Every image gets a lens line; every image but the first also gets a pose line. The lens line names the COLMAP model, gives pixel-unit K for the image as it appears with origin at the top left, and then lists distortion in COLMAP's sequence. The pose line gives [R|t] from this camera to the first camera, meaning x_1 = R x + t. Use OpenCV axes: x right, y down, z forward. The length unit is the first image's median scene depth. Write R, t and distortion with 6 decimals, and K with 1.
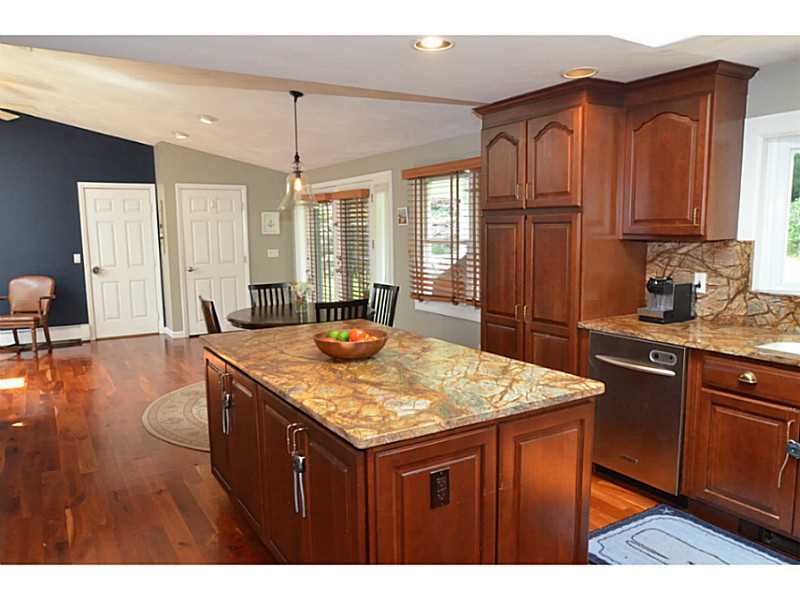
lens RADIAL K [[576.2, 0, 400.0], [0, 576.2, 300.0], [0, 0, 1]] dist [-0.006068, 0.000024]
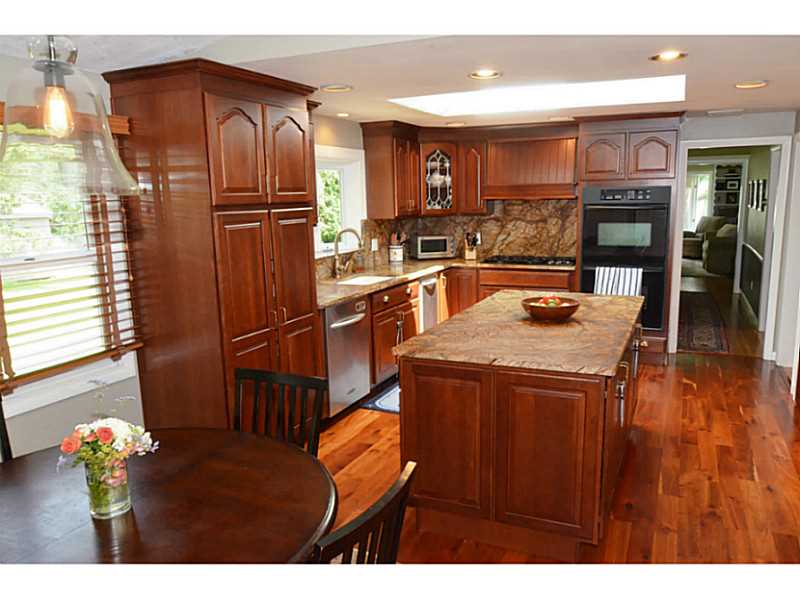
lens RADIAL K [[634.4, 0, 400.0], [0, 634.4, 299.5], [0, 0, 1]] dist [-0.040226, 0.006661]
pose [[-0.554990, -0.112193, 0.824257, -1.261232], [0.129414, 0.967154, 0.218781, -0.348979], [-0.821729, 0.228091, -0.522241, 2.395433]]
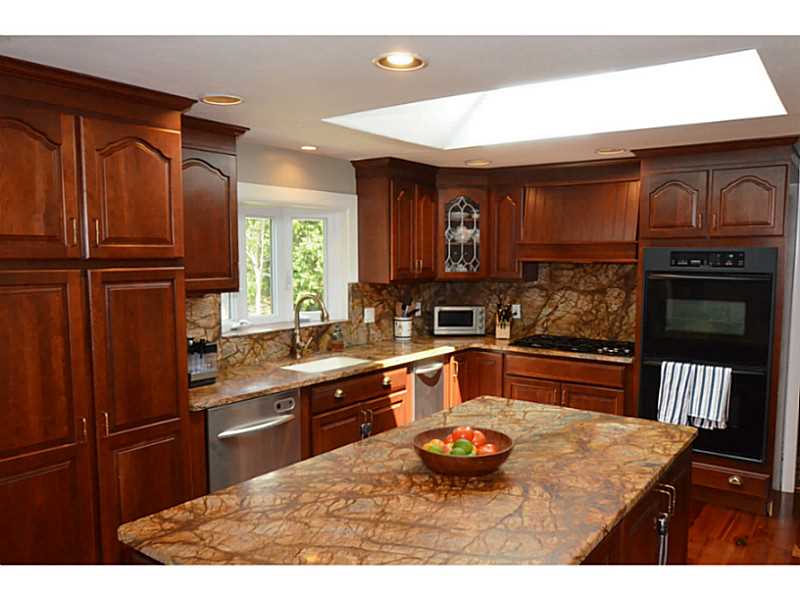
lens RADIAL K [[634.4, 0, 400.0], [0, 634.4, 300.0], [0, 0, 1]] dist [-0.040226, 0.006661]
pose [[-0.366574, -0.055063, 0.928758, -0.922936], [0.117694, 0.987483, 0.104998, -0.250825], [-0.922915, 0.147799, -0.355506, 1.618713]]
